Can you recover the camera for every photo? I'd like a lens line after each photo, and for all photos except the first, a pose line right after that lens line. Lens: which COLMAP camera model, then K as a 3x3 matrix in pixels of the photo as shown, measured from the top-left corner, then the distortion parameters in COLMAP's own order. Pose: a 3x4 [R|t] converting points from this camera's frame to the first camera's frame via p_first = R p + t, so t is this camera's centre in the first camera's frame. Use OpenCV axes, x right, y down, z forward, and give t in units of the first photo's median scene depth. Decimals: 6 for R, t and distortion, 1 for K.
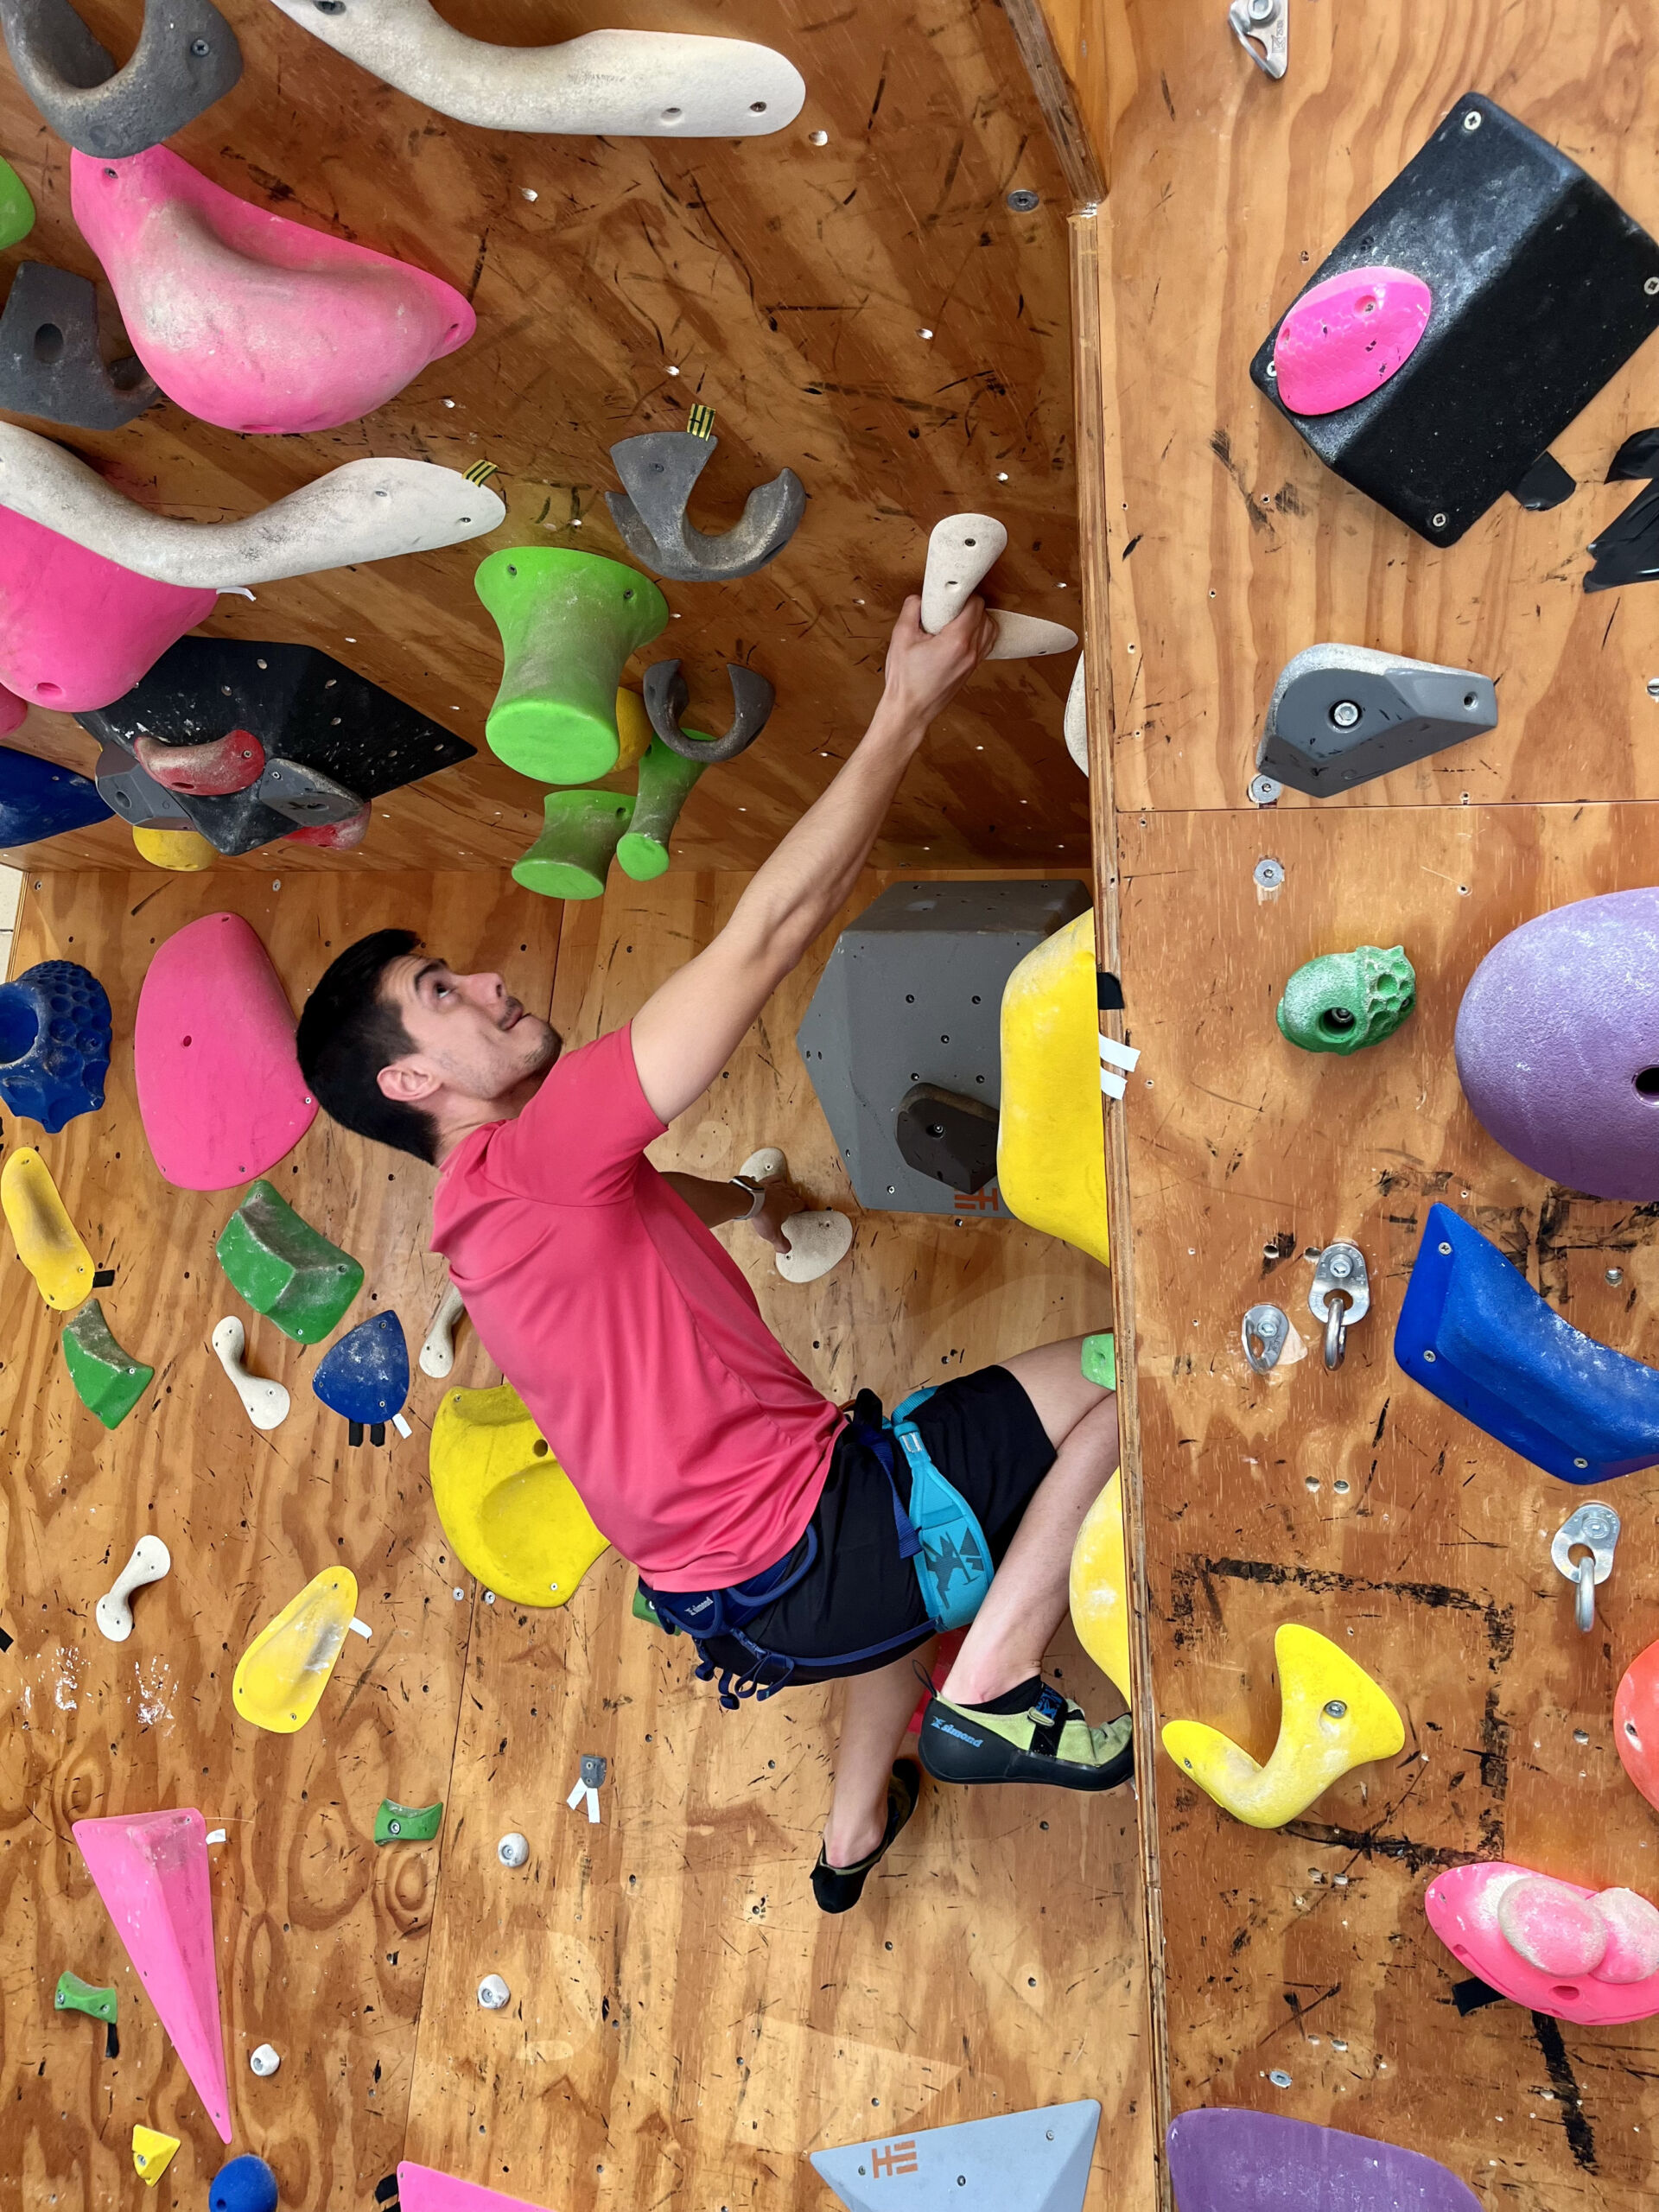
lens RADIAL K [[1661.3, 0, 803.6], [0, 1661.3, 1118.8], [0, 0, 1]] dist [0.055684, -0.090703]
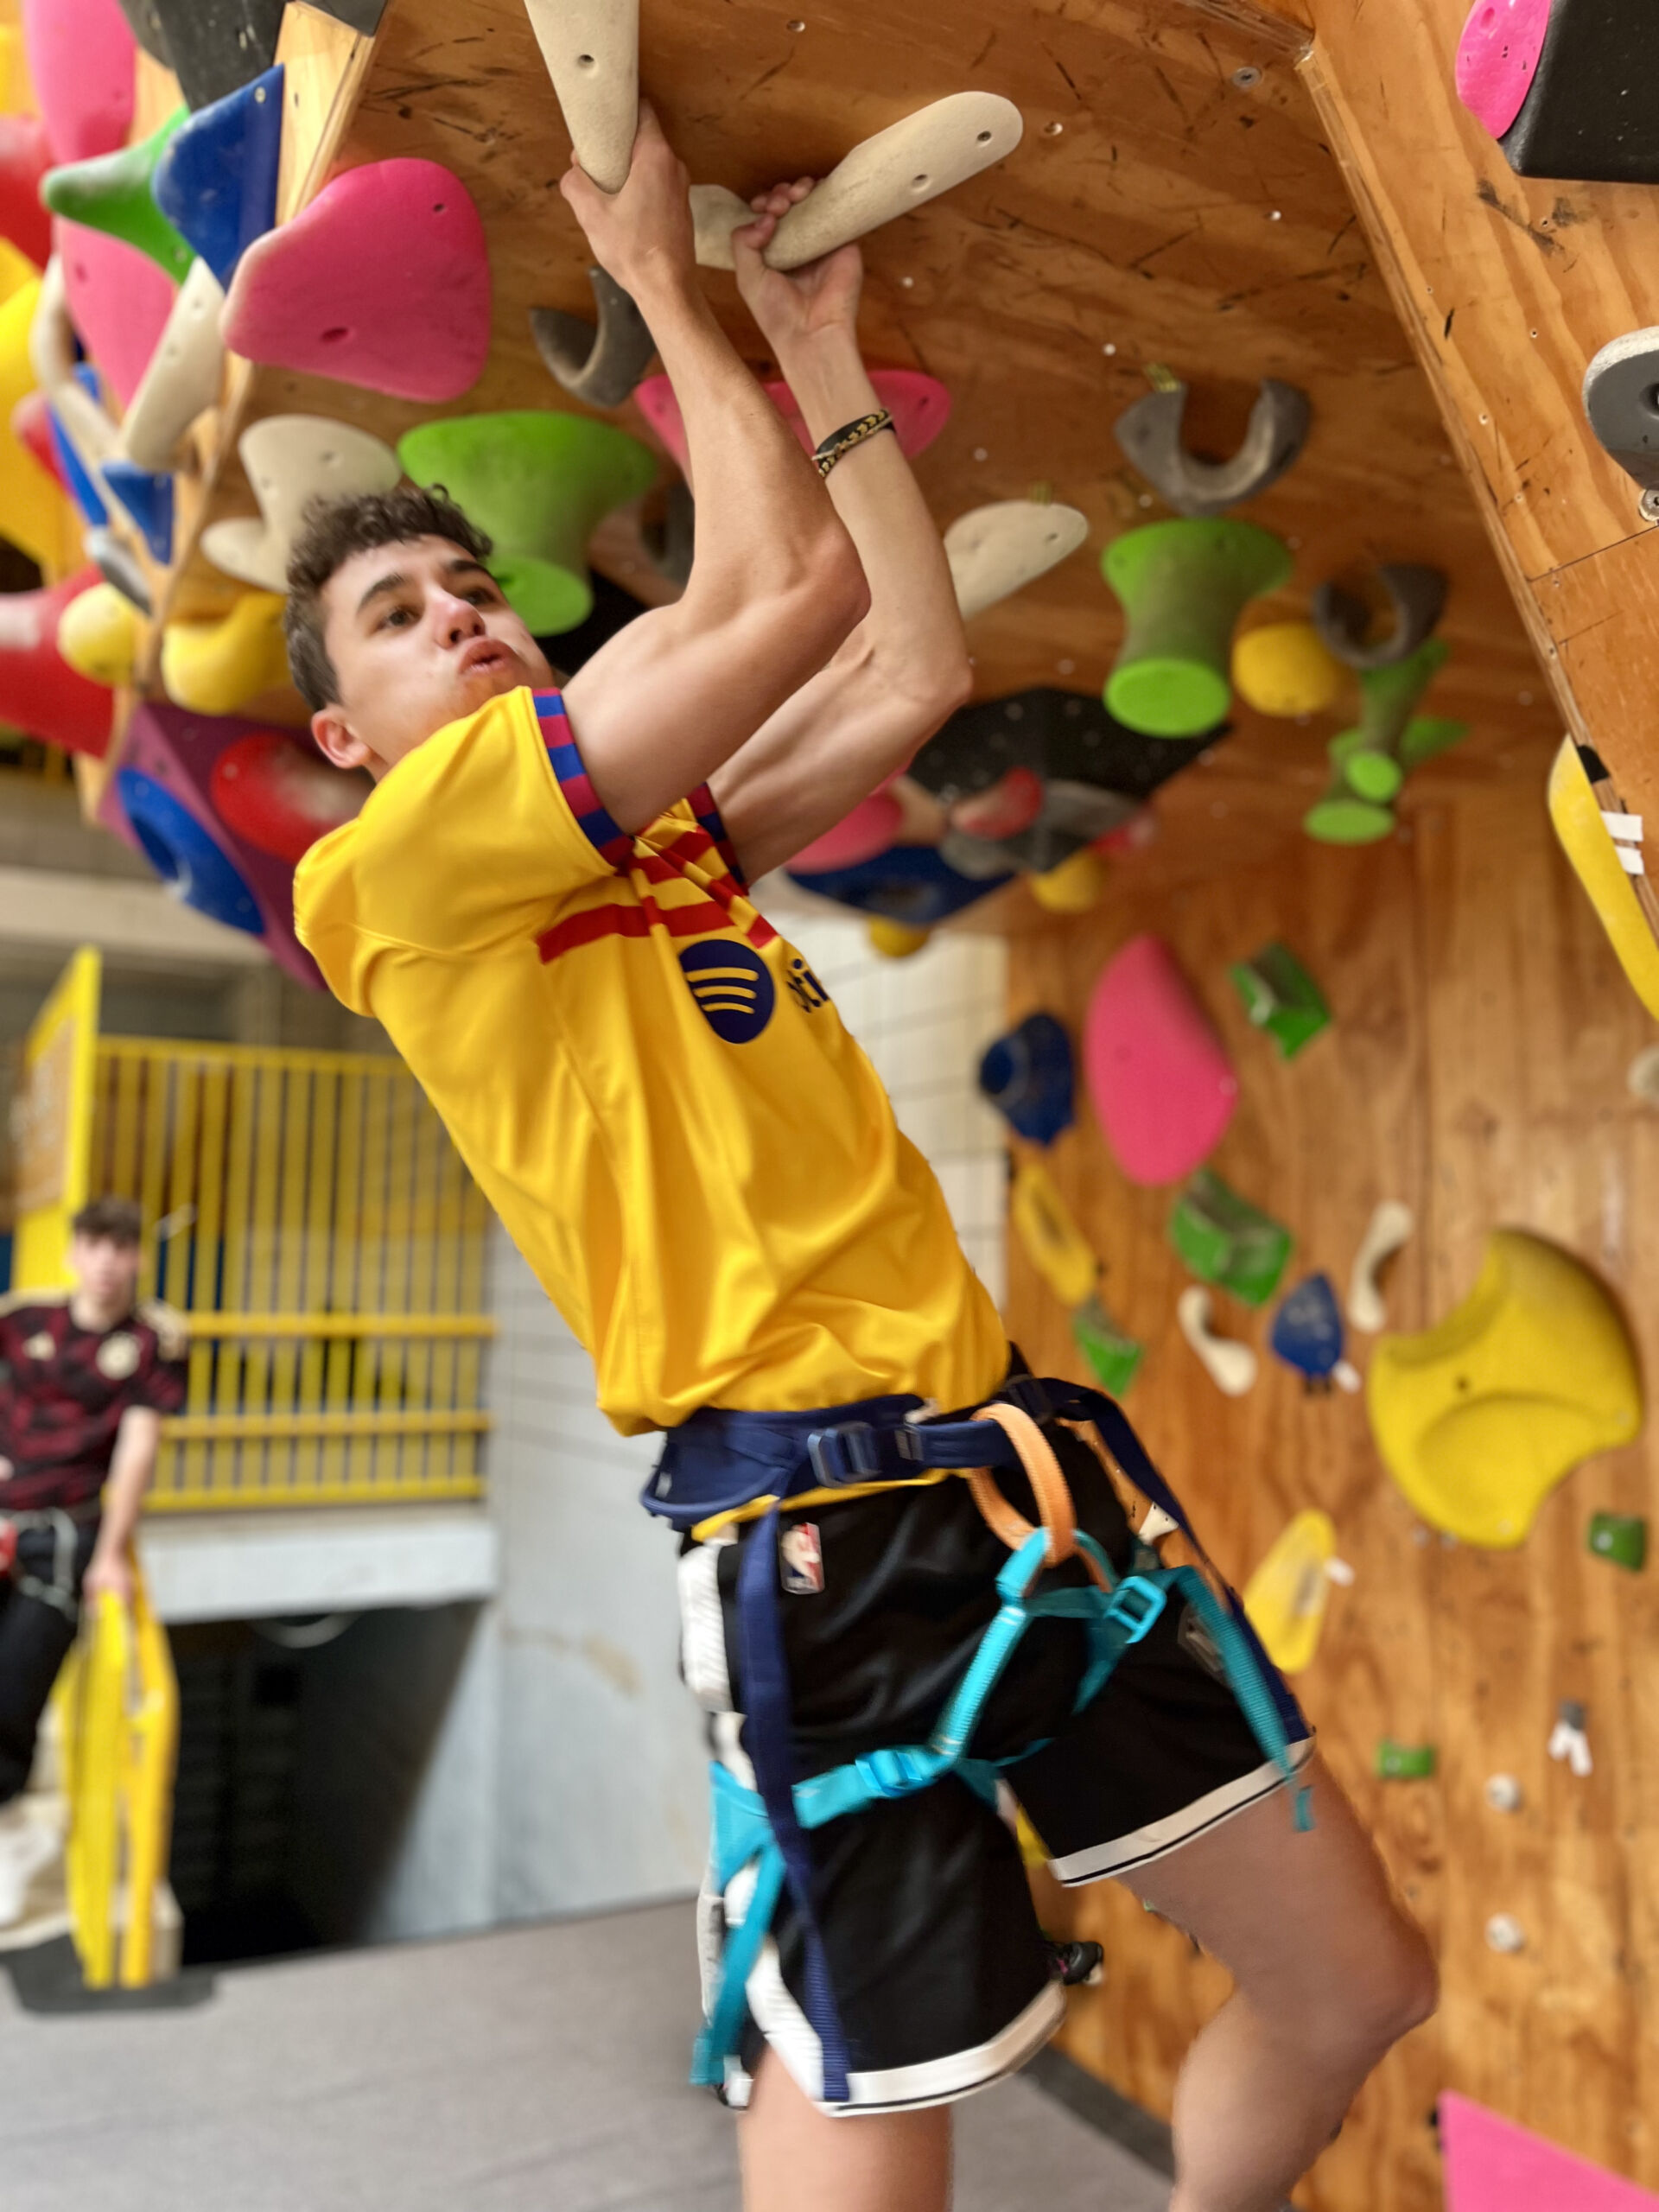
lens RADIAL K [[1661.3, 0, 803.6], [0, 1661.3, 1118.8], [0, 0, 1]] dist [0.055684, -0.090703]
pose [[0.757223, -0.158460, -0.633644, 0.204682], [0.139901, 0.986958, -0.079630, 0.066812], [0.637998, -0.028350, 0.769516, -0.012293]]
